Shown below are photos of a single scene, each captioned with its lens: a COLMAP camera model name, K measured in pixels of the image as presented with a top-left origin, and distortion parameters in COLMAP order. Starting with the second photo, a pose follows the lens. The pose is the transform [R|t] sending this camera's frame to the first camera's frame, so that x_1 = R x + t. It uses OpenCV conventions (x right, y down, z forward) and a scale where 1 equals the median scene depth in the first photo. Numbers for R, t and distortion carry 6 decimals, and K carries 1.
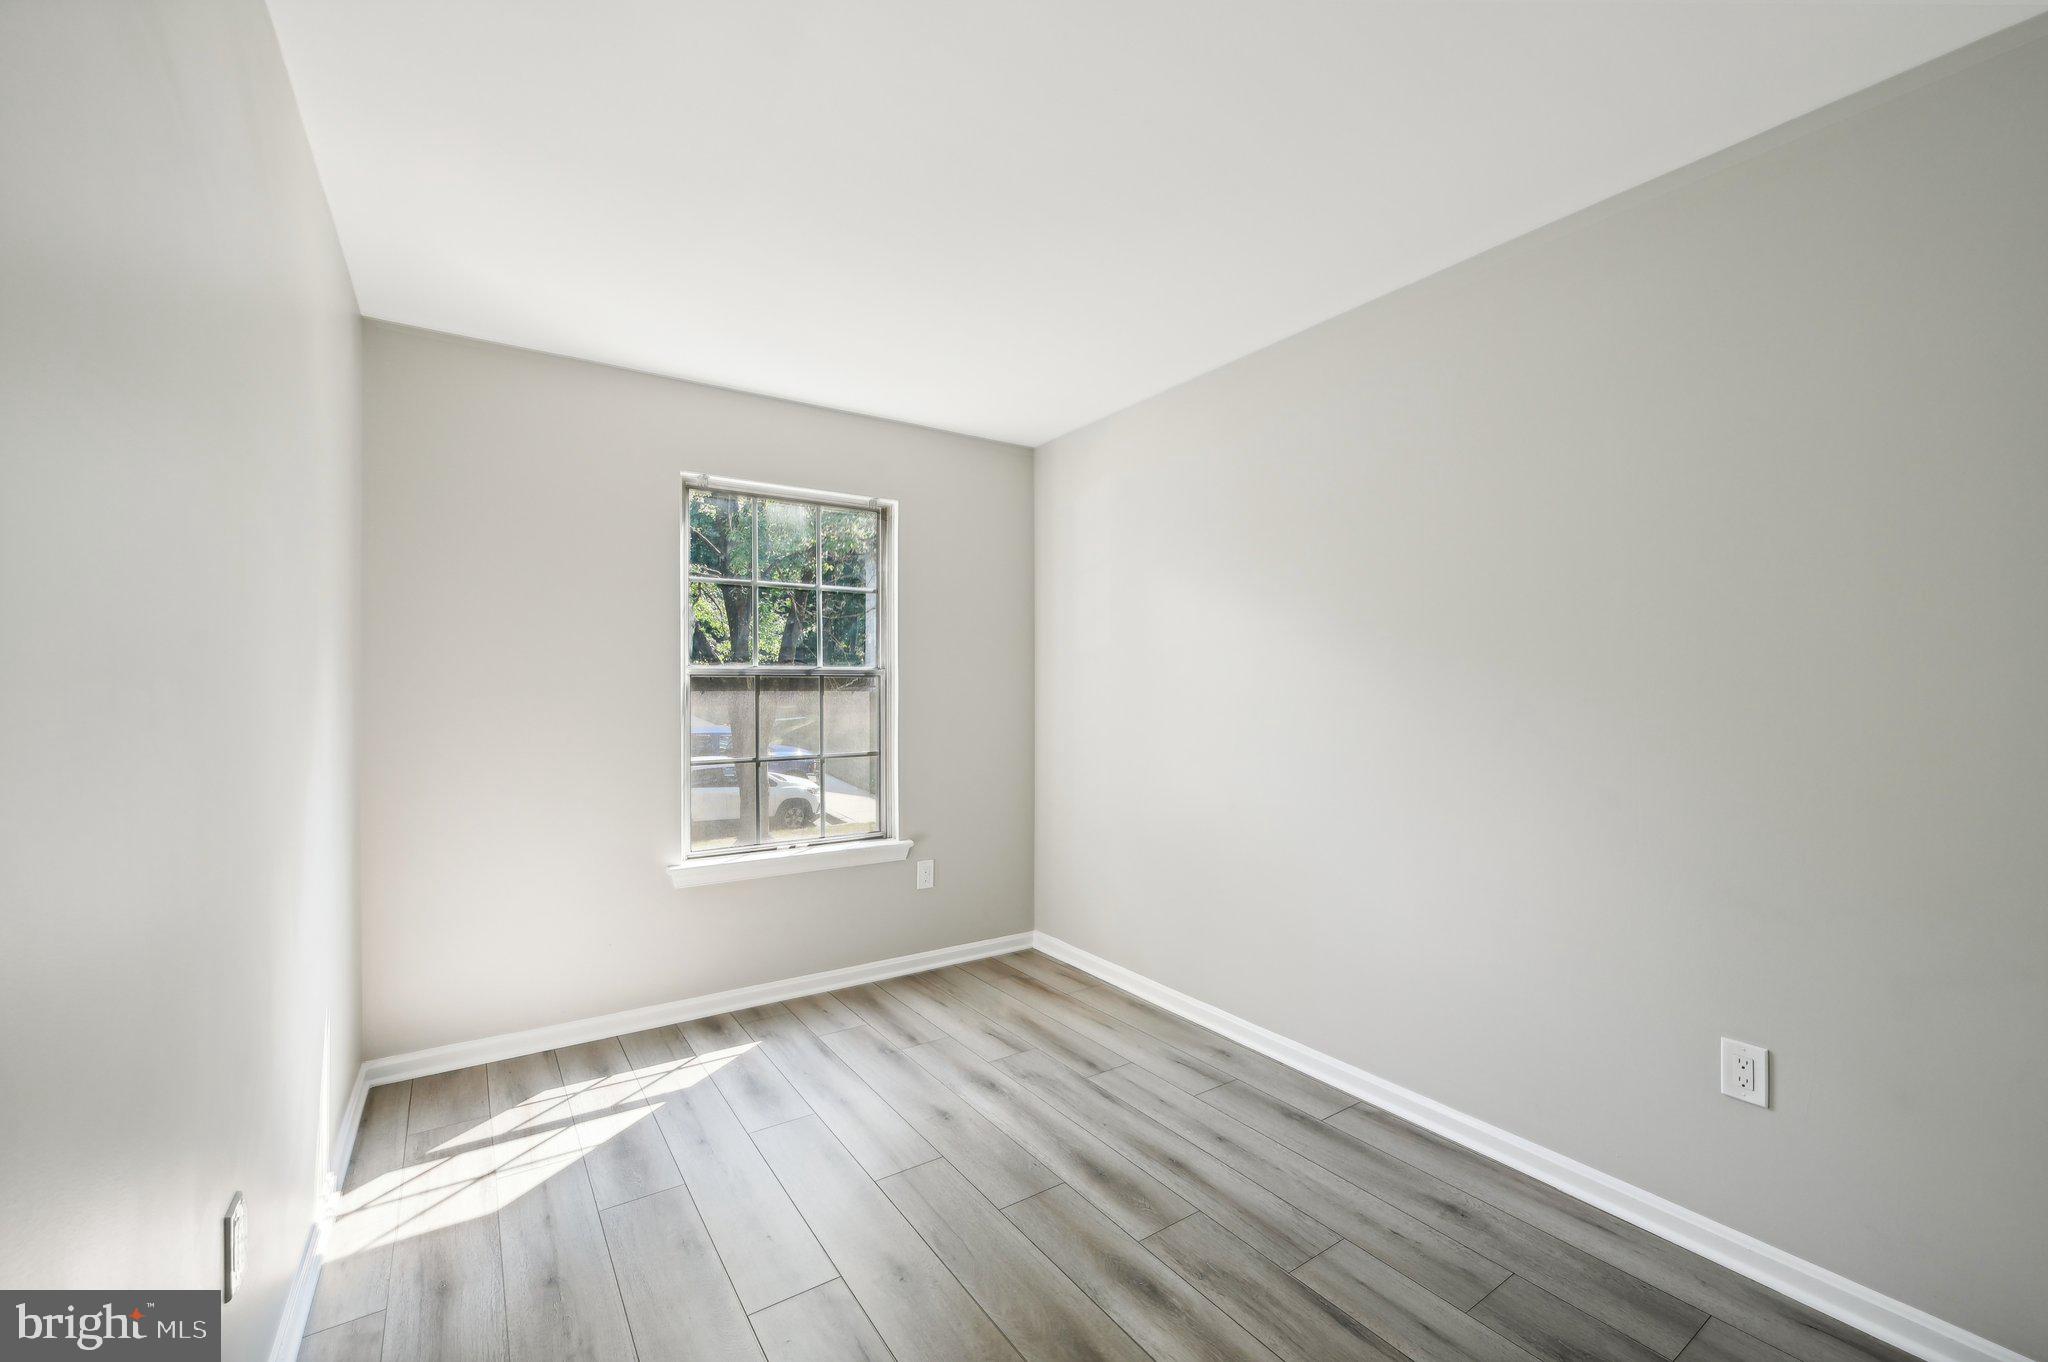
lens RADIAL K [[816.6, 0, 1067.9], [0, 816.6, 692.5], [0, 0, 1]] dist [-0.000558, 0.000611]
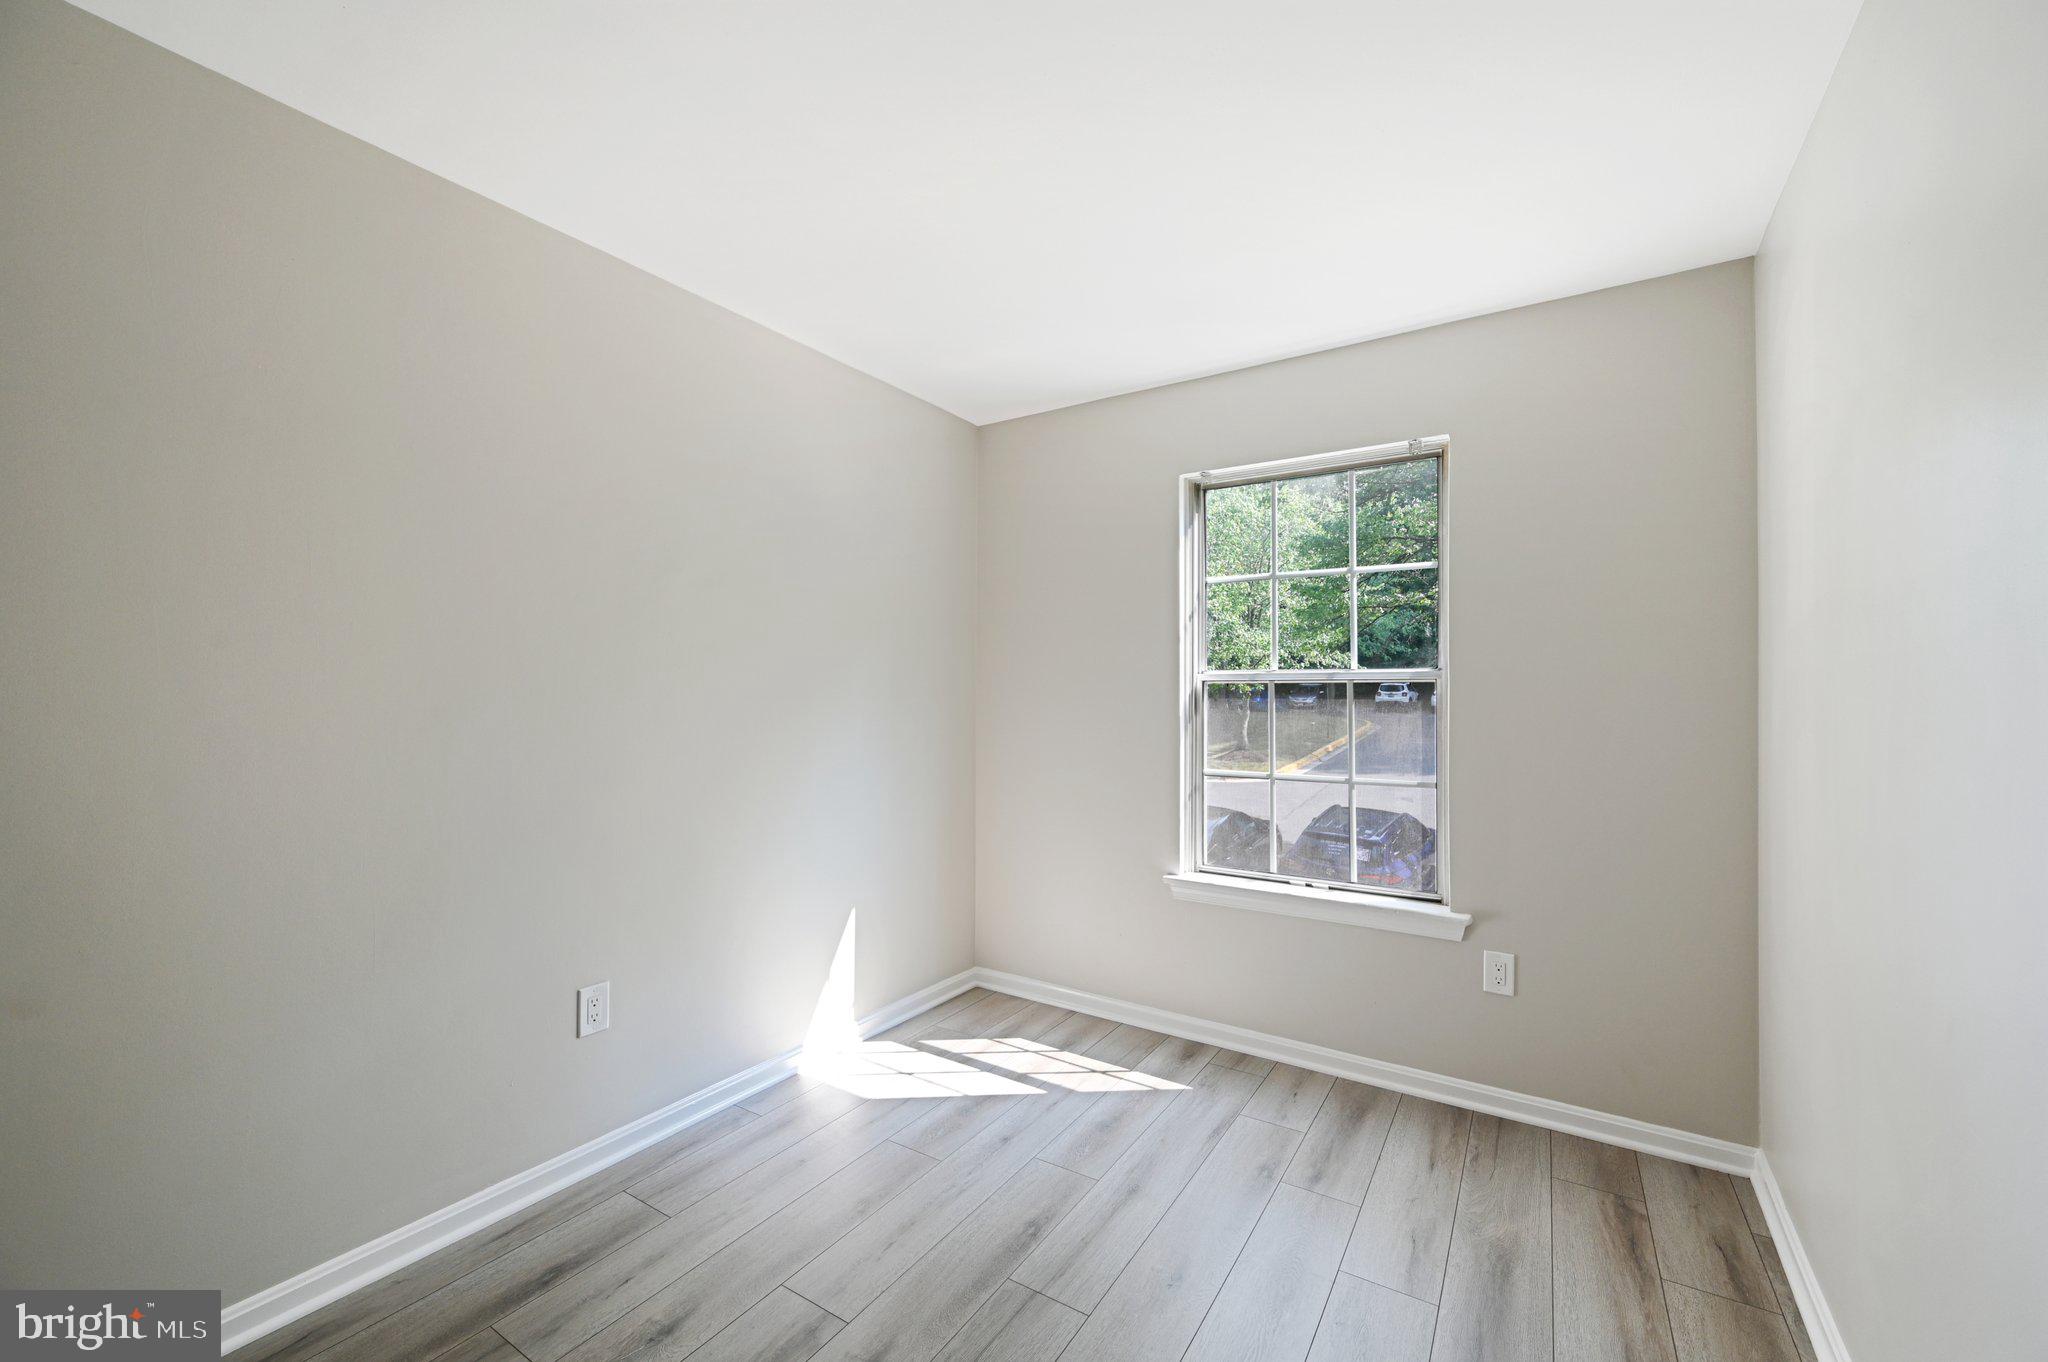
lens RADIAL K [[816.6, 0, 1001.5], [0, 816.6, 680.9], [0, 0, 1]] dist [-0.000558, 0.000611]
pose [[0.376468, -0.010238, -0.926373, 0.370577], [-0.010809, 0.999822, -0.015443, -0.004332], [0.926367, 0.015827, 0.376291, 0.446888]]
